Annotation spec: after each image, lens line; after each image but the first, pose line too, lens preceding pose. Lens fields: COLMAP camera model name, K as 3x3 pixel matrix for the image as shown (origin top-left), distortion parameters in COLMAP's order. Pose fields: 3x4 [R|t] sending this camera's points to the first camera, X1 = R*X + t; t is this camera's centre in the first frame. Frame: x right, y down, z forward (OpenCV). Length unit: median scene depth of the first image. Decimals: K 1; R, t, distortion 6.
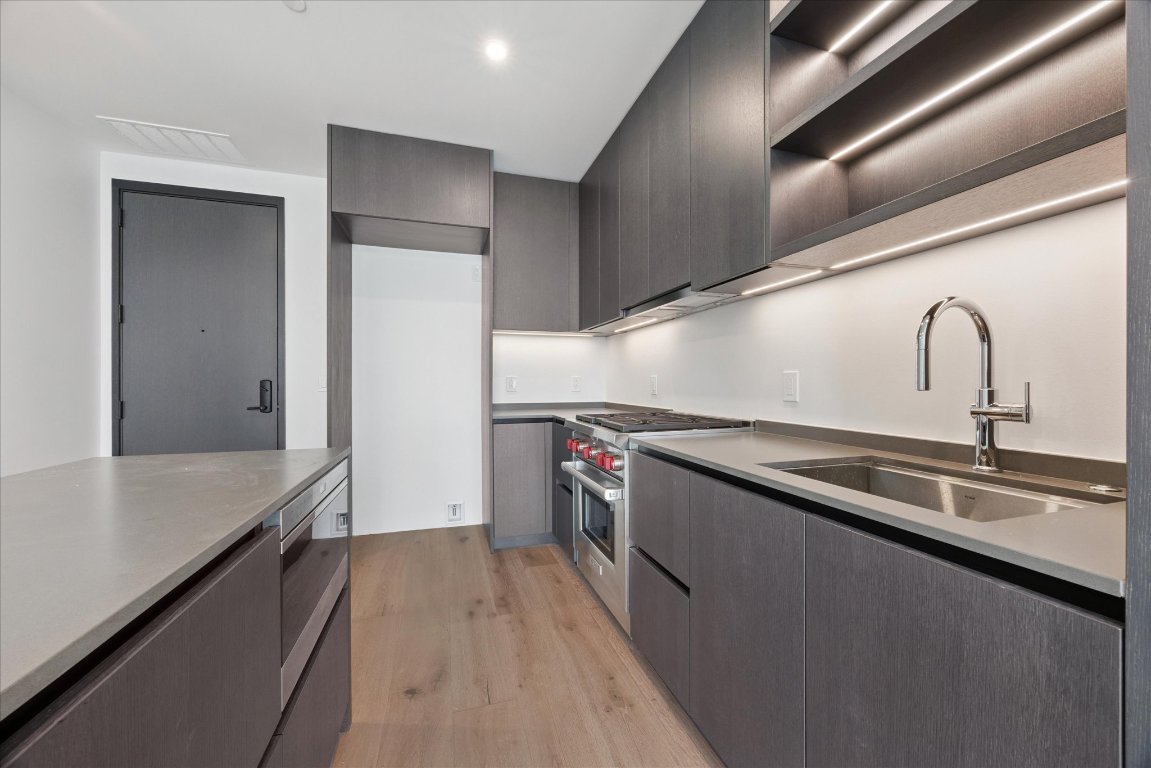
lens RADIAL K [[435.7, 0, 578.6], [0, 435.7, 383.8], [0, 0, 1]] dist [-0.000675, 0.000010]
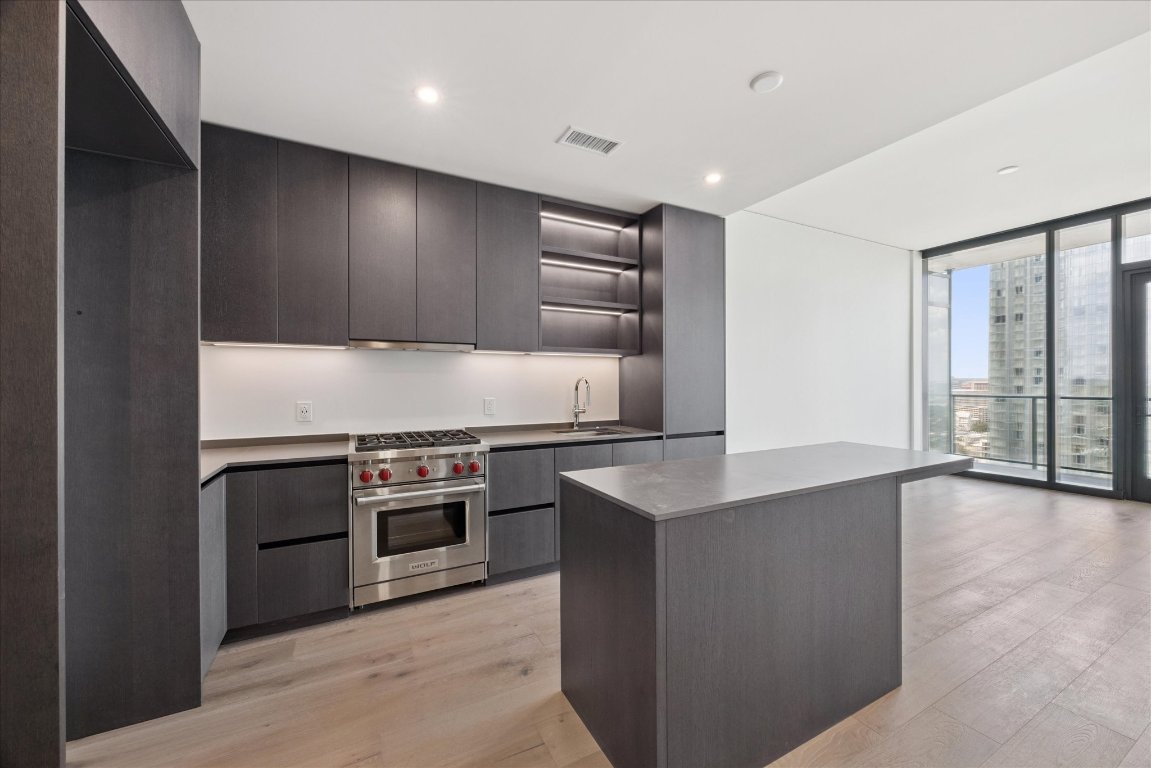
lens RADIAL K [[442.9, 0, 594.1], [0, 442.9, 385.9], [0, 0, 1]] dist [-0.006298, 0.000532]
pose [[-0.197898, -0.002777, 0.980219, -1.065987], [0.004370, 0.999984, 0.003716, -0.062779], [-0.980213, 0.005019, -0.197883, 0.687637]]
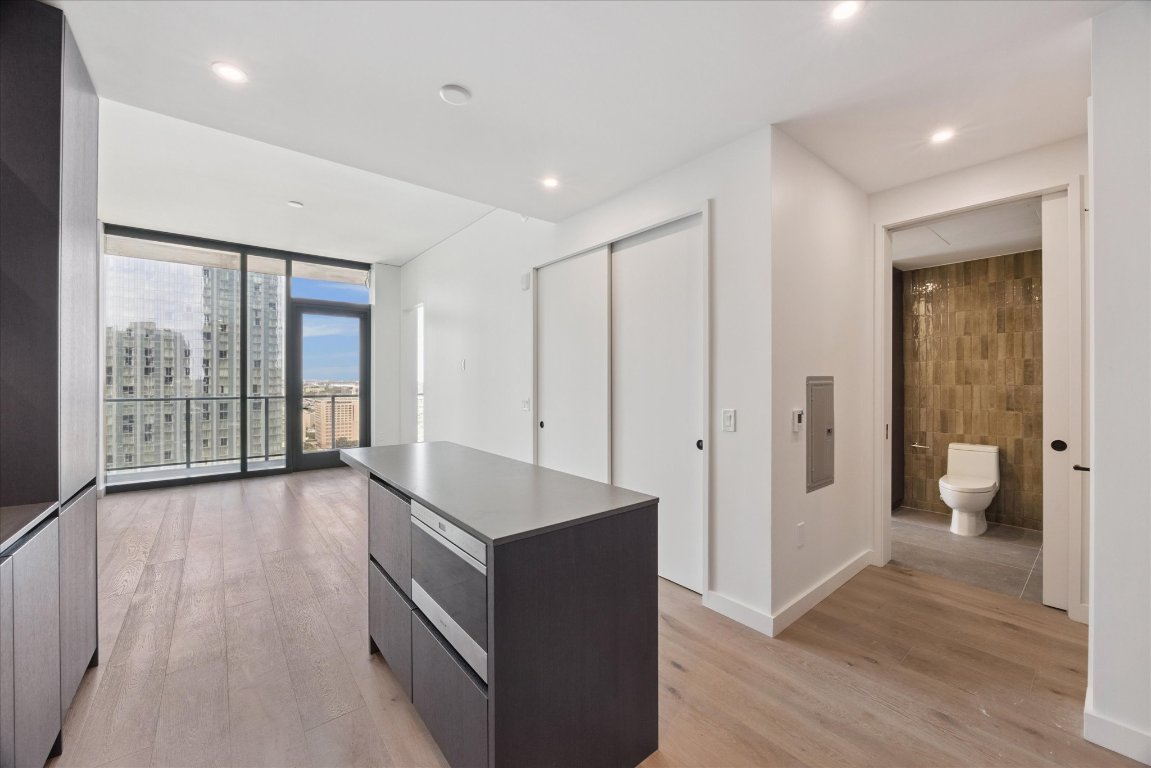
lens RADIAL K [[442.9, 0, 580.6], [0, 442.9, 381.8], [0, 0, 1]] dist [-0.006298, 0.000532]
pose [[-0.925829, -0.000281, -0.377943, -0.216405], [-0.000042, 1.000000, -0.000642, -0.079417], [0.377943, -0.000578, -0.925829, 1.082430]]
